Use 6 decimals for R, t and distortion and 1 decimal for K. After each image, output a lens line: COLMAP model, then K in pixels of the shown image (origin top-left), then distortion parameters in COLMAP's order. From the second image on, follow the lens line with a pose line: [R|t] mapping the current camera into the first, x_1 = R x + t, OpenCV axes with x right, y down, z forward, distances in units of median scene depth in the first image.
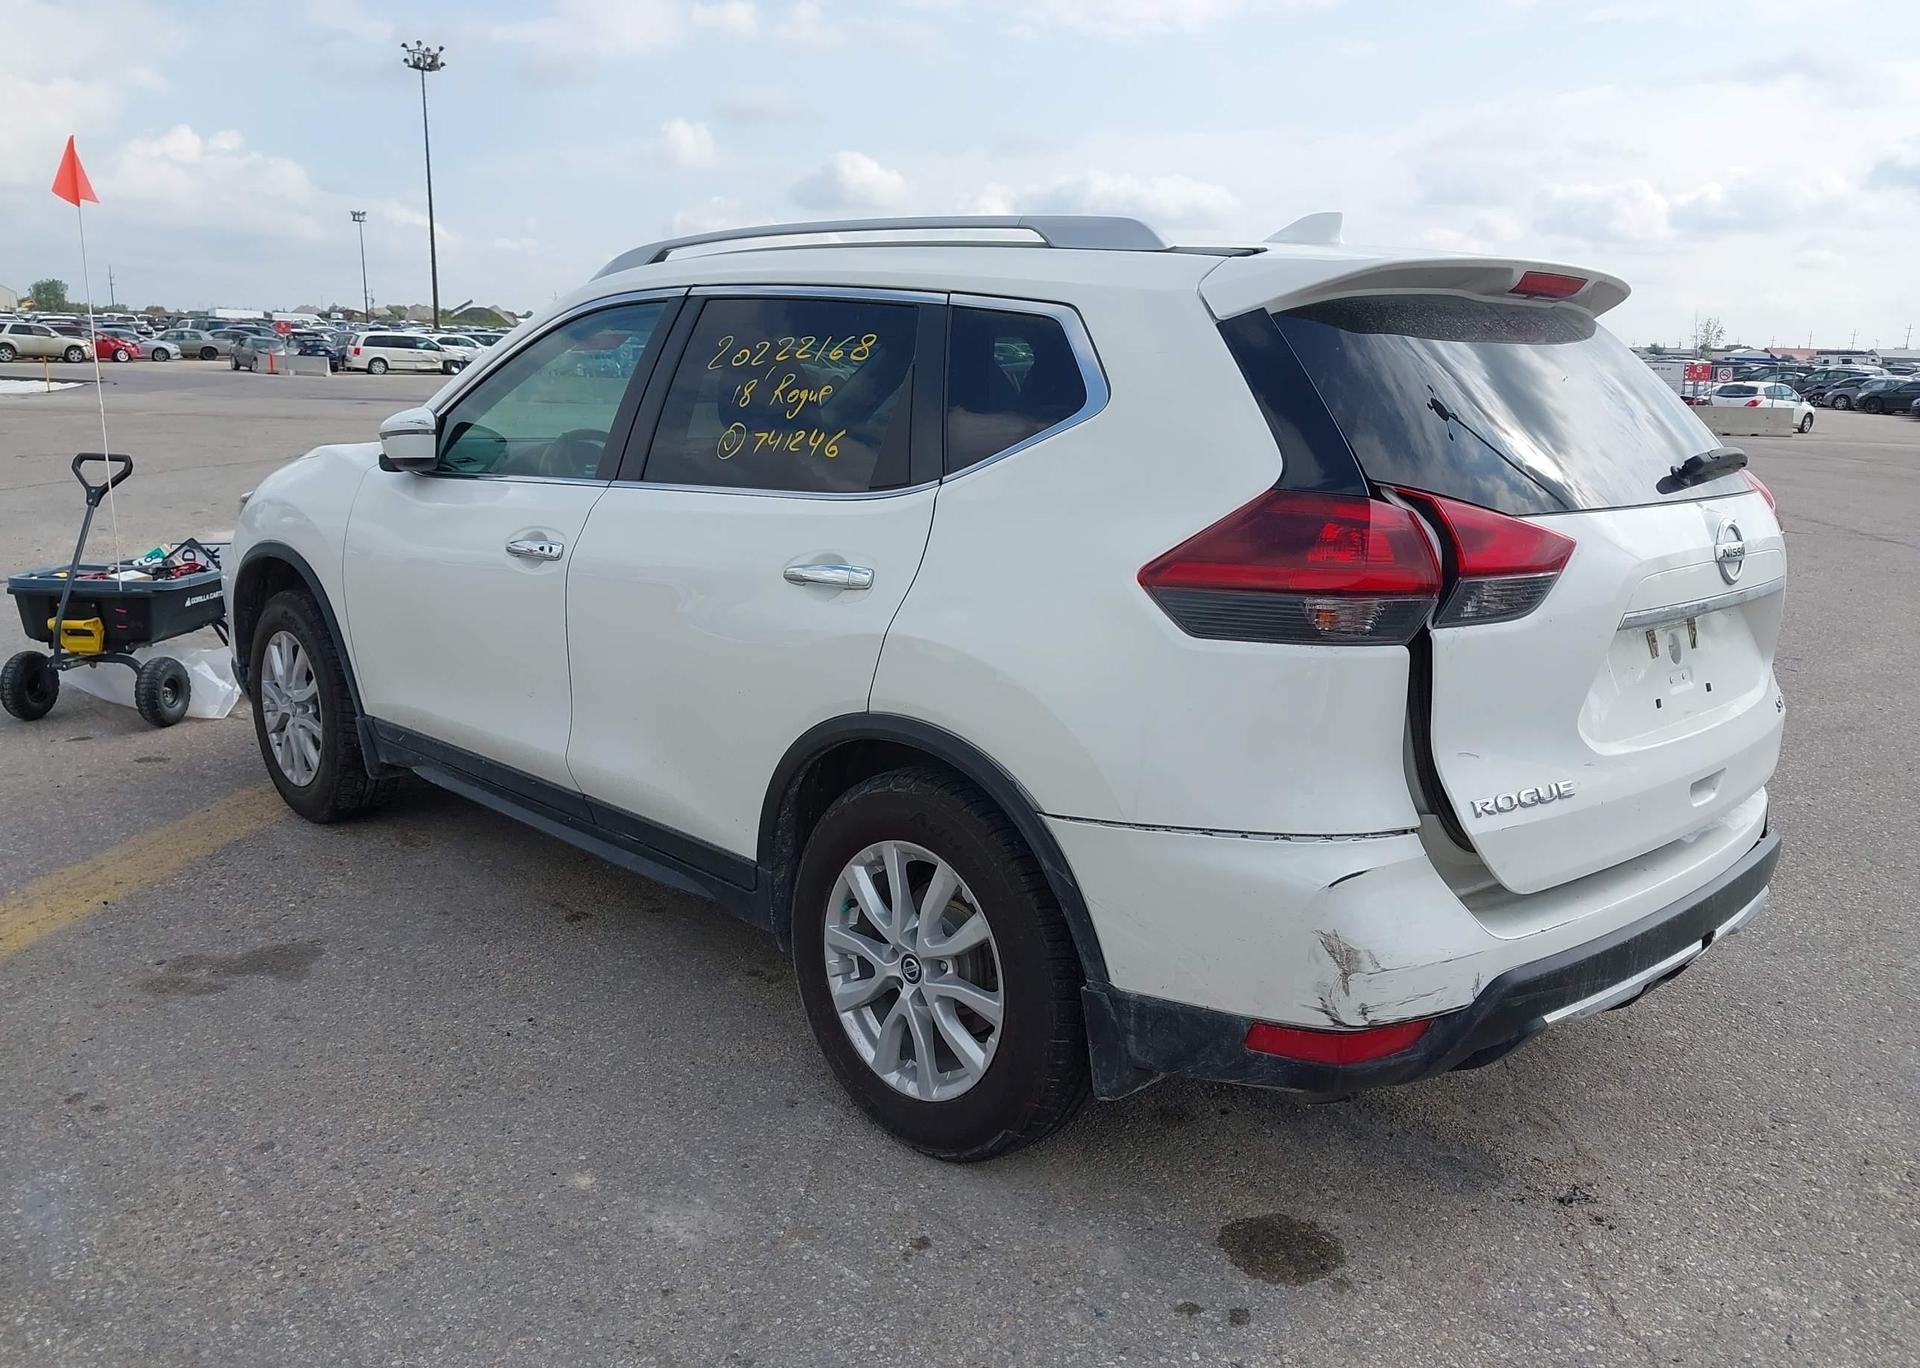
lens RADIAL K [[1525.6, 0, 952.9], [0, 1525.6, 697.7], [0, 0, 1]] dist [0.021996, -0.034760]
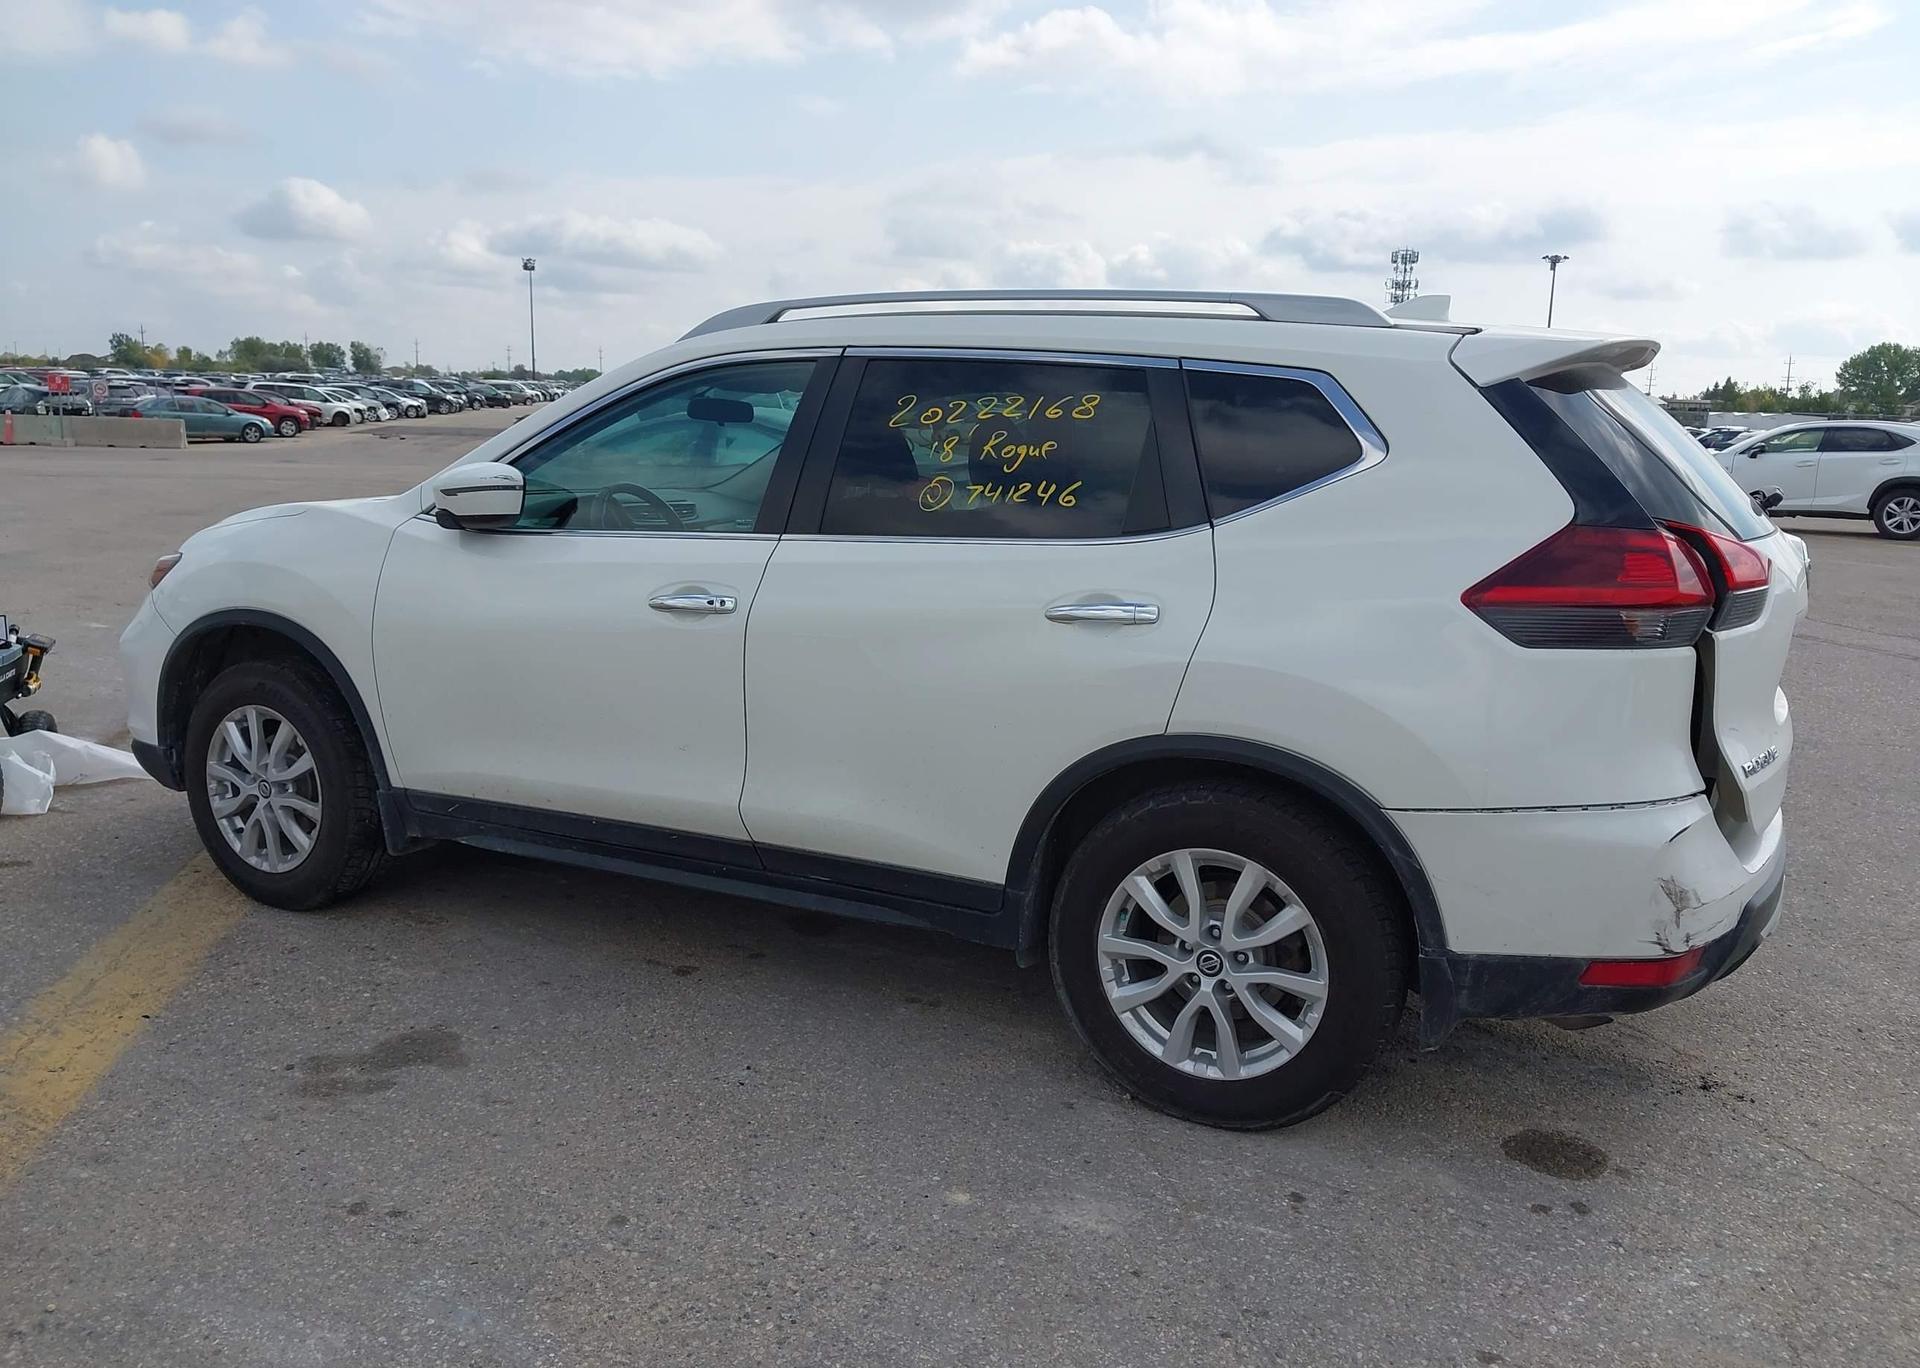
lens RADIAL K [[1526.7, 0, 940.5], [0, 1526.7, 692.5], [0, 0, 1]] dist [0.010885, -0.008080]
pose [[0.948046, -0.057788, 0.312842, -0.446490], [0.066869, 0.997593, -0.018366, -0.009367], [-0.311027, 0.038331, 0.949628, -0.004612]]
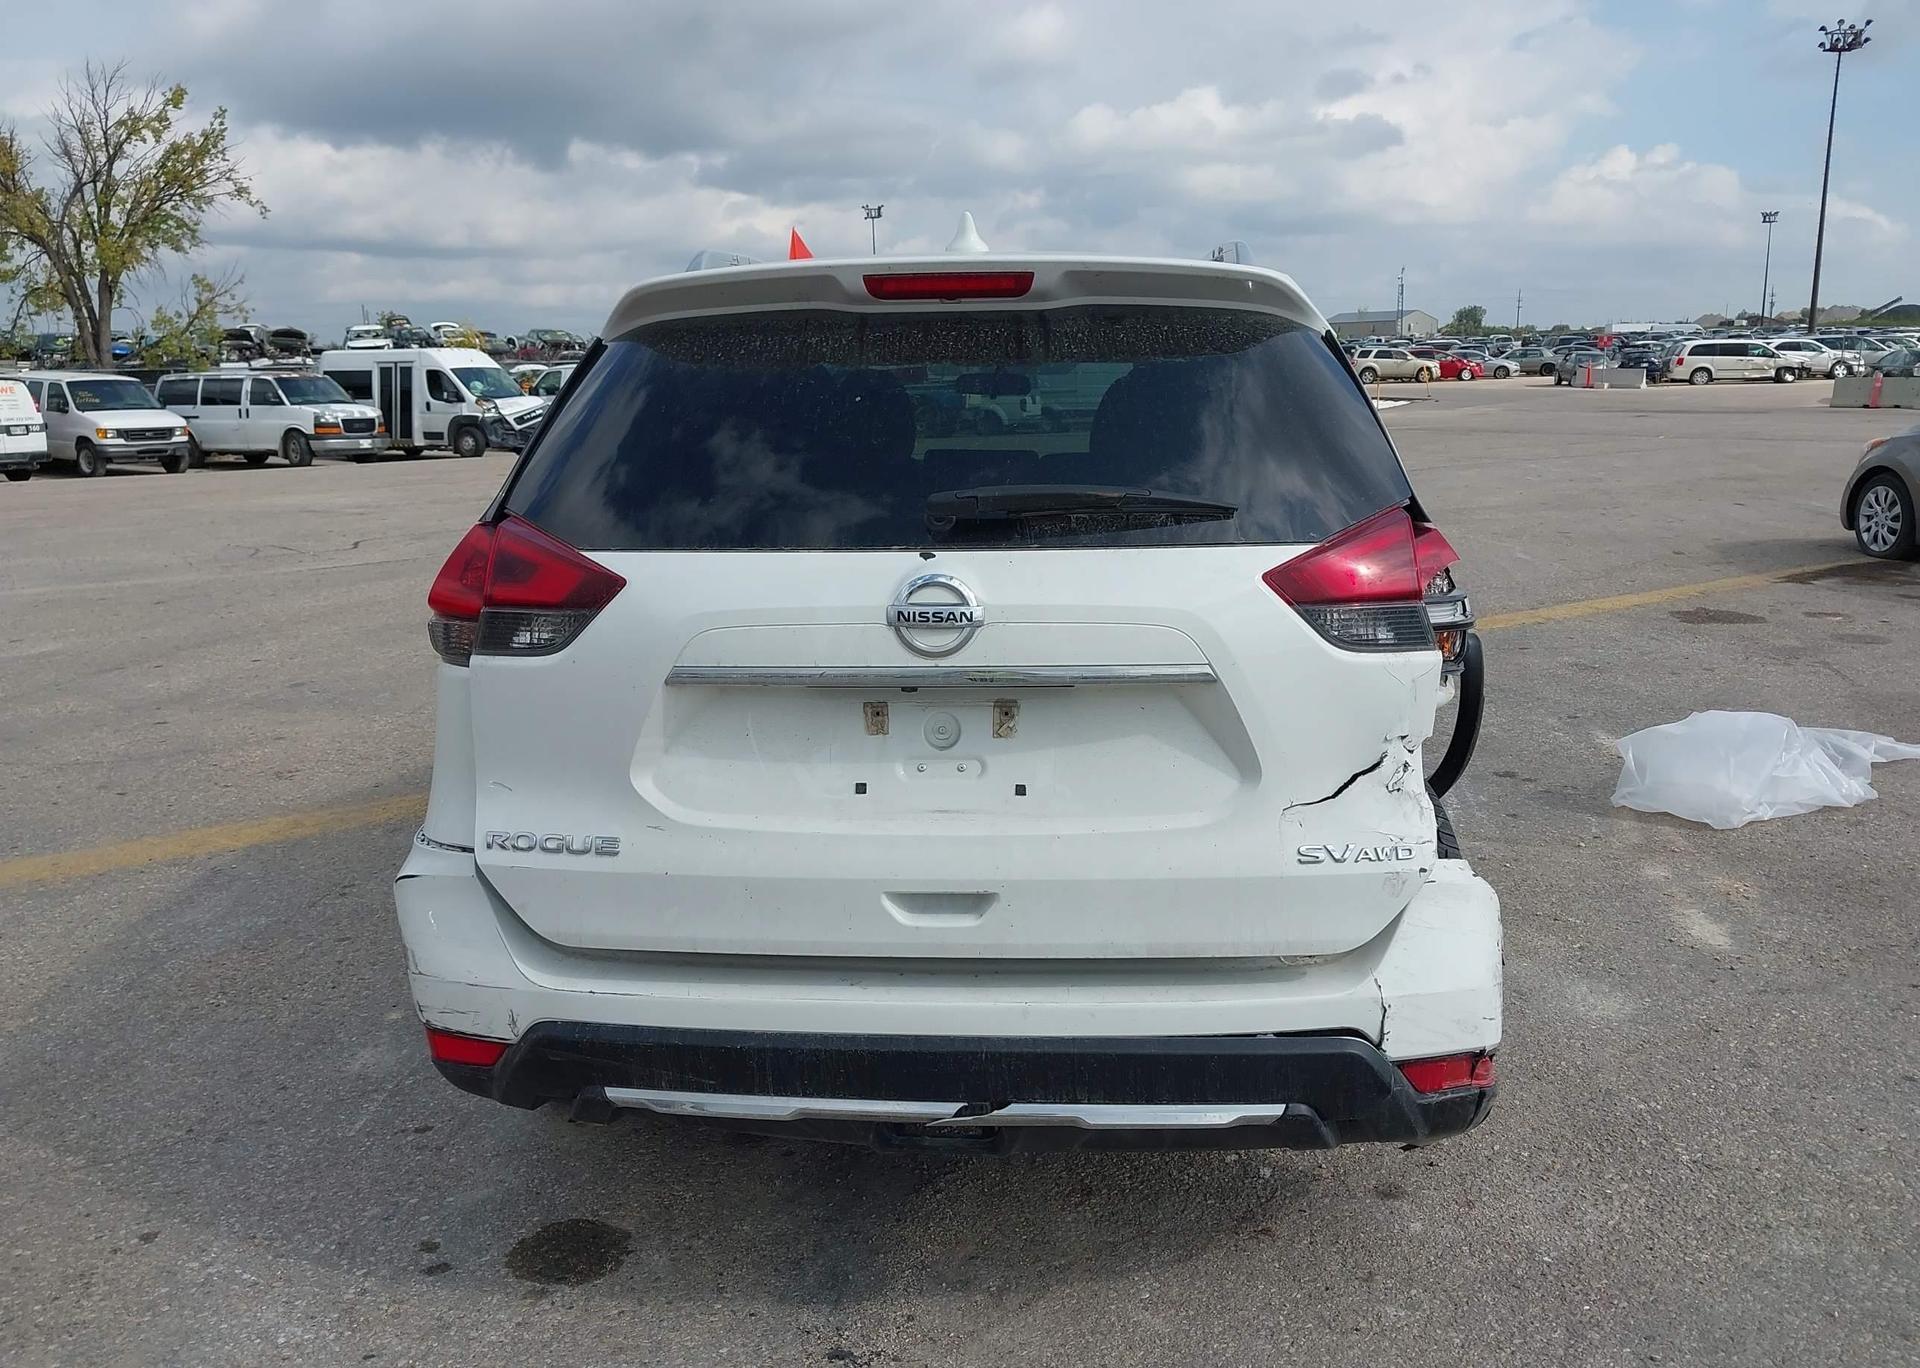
lens RADIAL K [[1526.7, 0, 940.5], [0, 1526.7, 692.5], [0, 0, 1]] dist [0.010885, -0.008080]
pose [[0.660500, 0.120287, -0.741128, 0.815188], [-0.128531, 0.990627, 0.046234, -0.068165], [0.739743, 0.064720, 0.669770, 0.350994]]
